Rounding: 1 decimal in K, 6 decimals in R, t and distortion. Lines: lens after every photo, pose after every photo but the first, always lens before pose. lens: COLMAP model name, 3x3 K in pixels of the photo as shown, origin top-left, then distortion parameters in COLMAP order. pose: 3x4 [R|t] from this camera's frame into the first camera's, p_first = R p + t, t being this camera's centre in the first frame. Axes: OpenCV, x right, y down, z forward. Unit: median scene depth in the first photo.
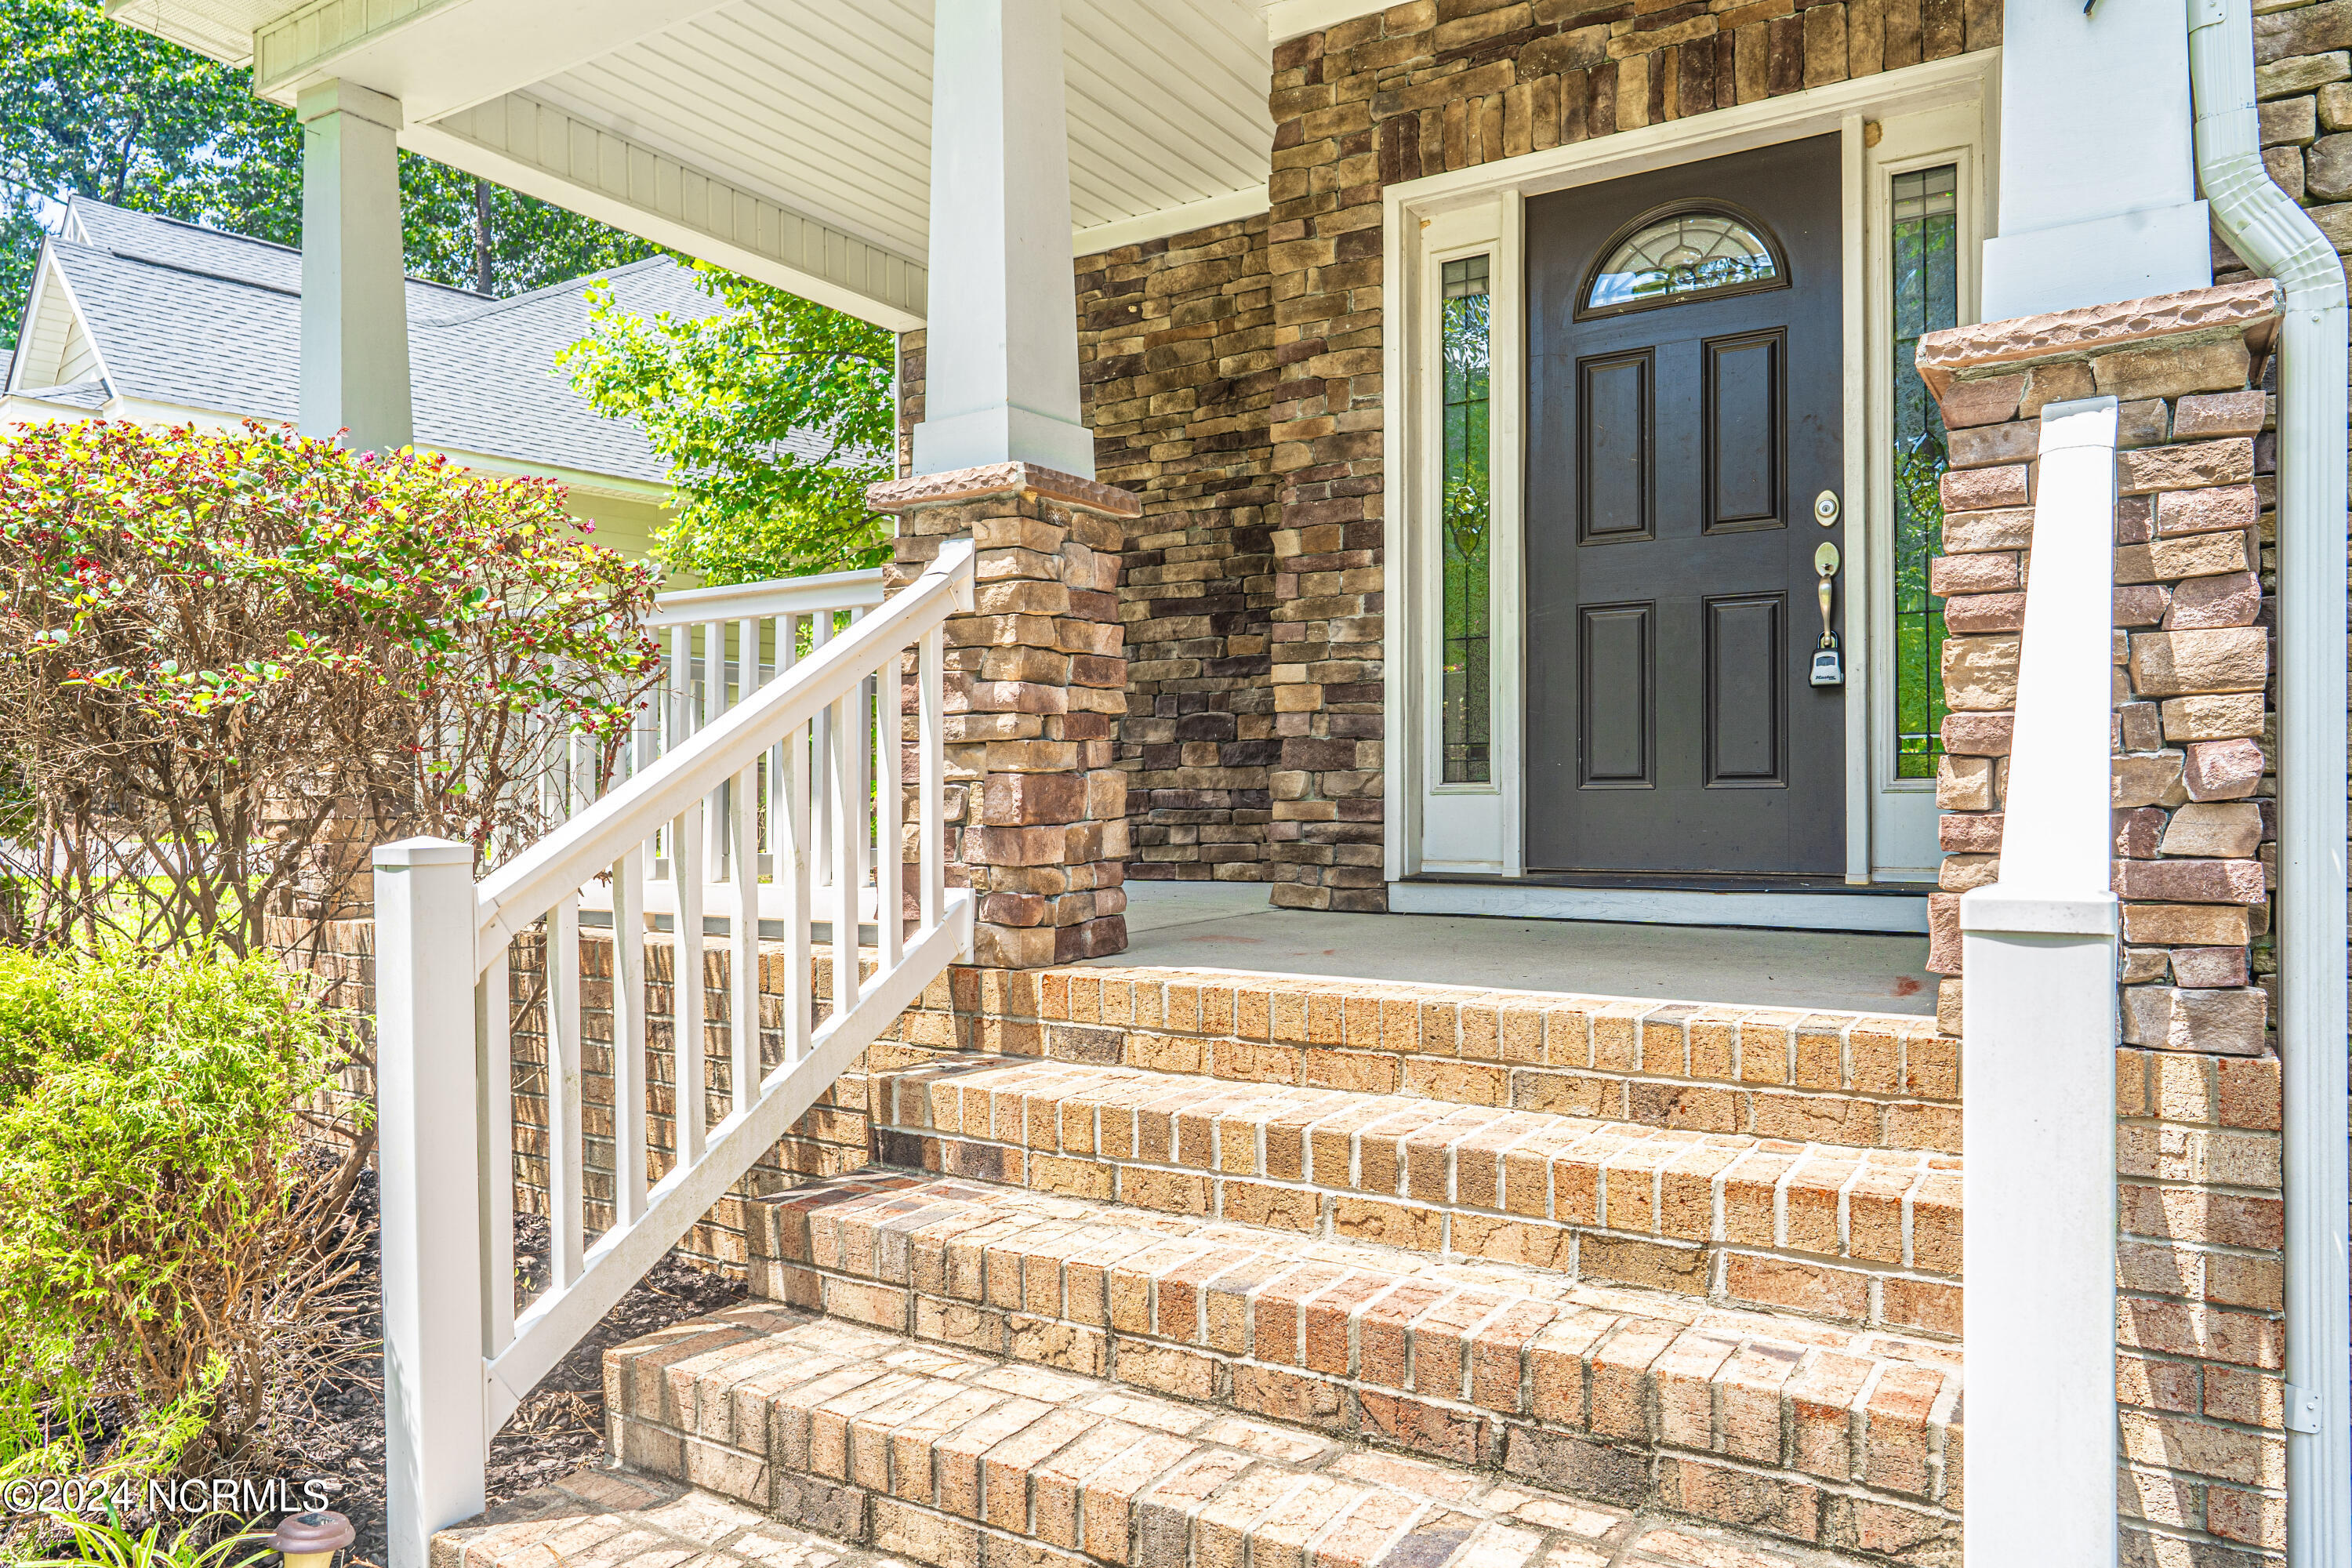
lens RADIAL K [[1585.5, 0, 1170.9], [0, 1585.5, 787.8], [0, 0, 1]] dist [-0.001080, 0.005570]
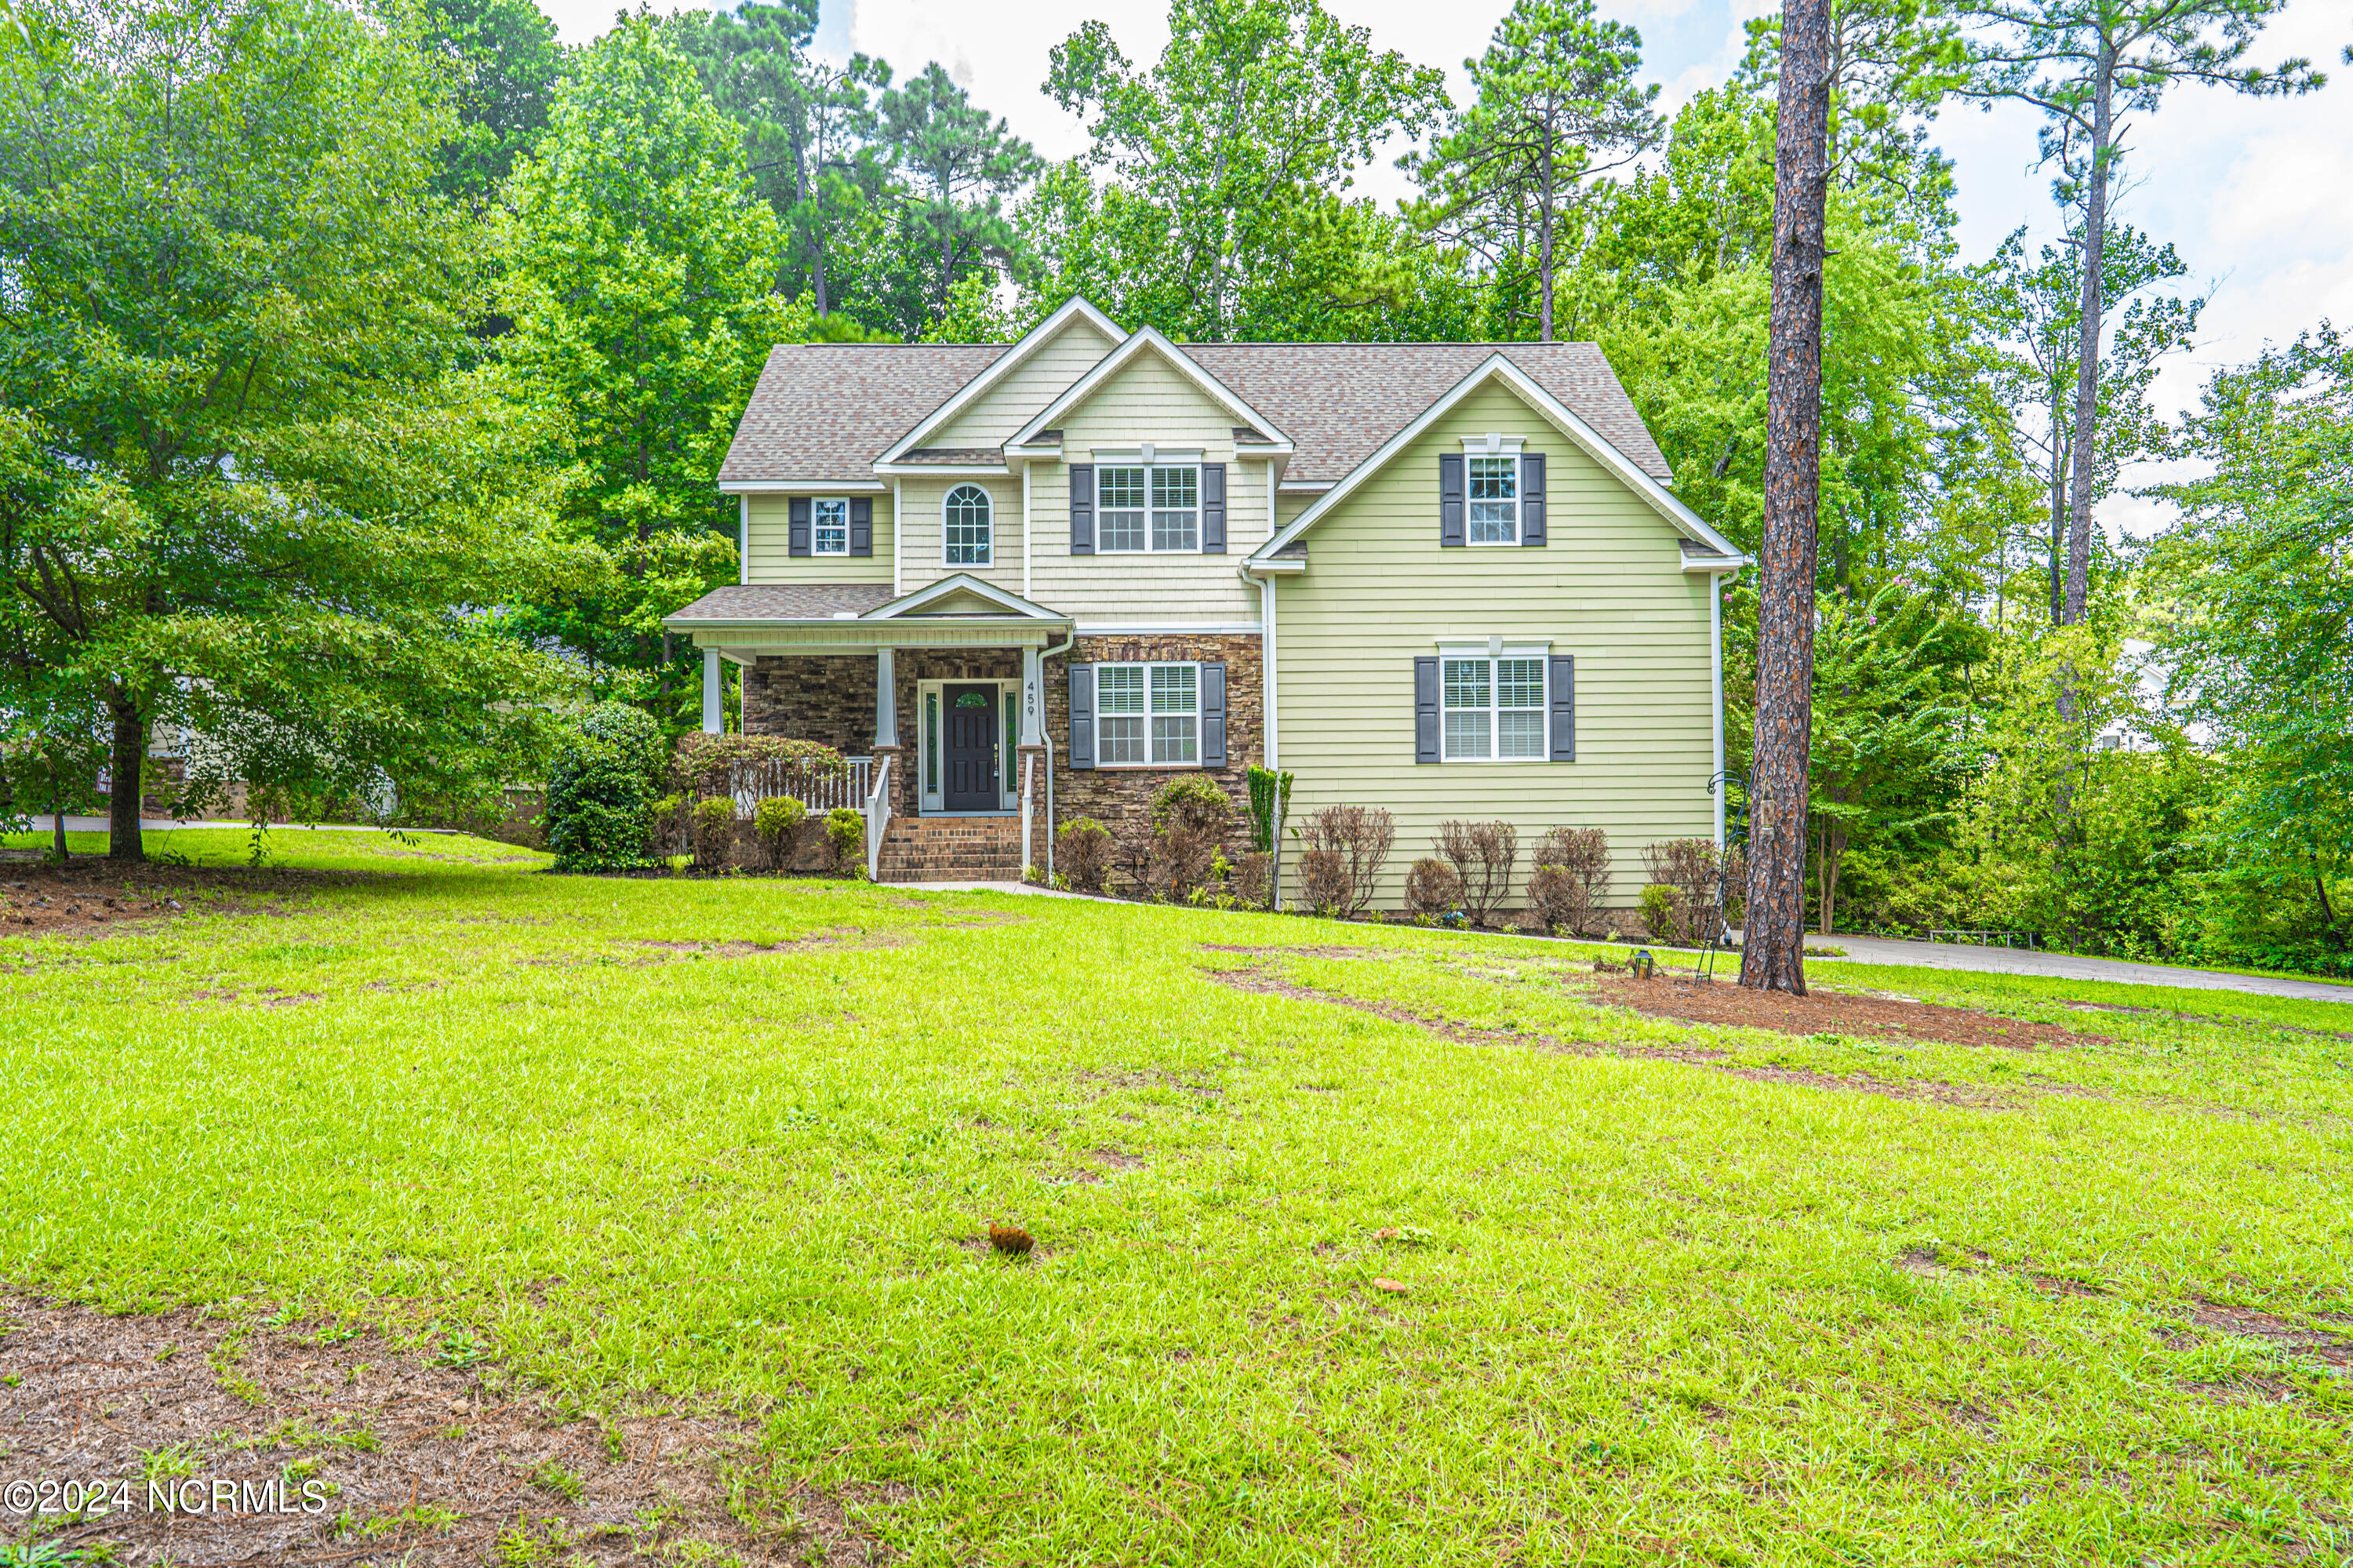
lens RADIAL K [[1586.3, 0, 1174.7], [0, 1586.3, 788.3], [0, 0, 1]] dist [-0.001080, 0.005570]
pose [[0.832902, 0.008046, 0.553362, -2.374031], [0.002582, 0.999827, -0.018423, 0.092811], [-0.553415, 0.016774, 0.832737, -4.426528]]
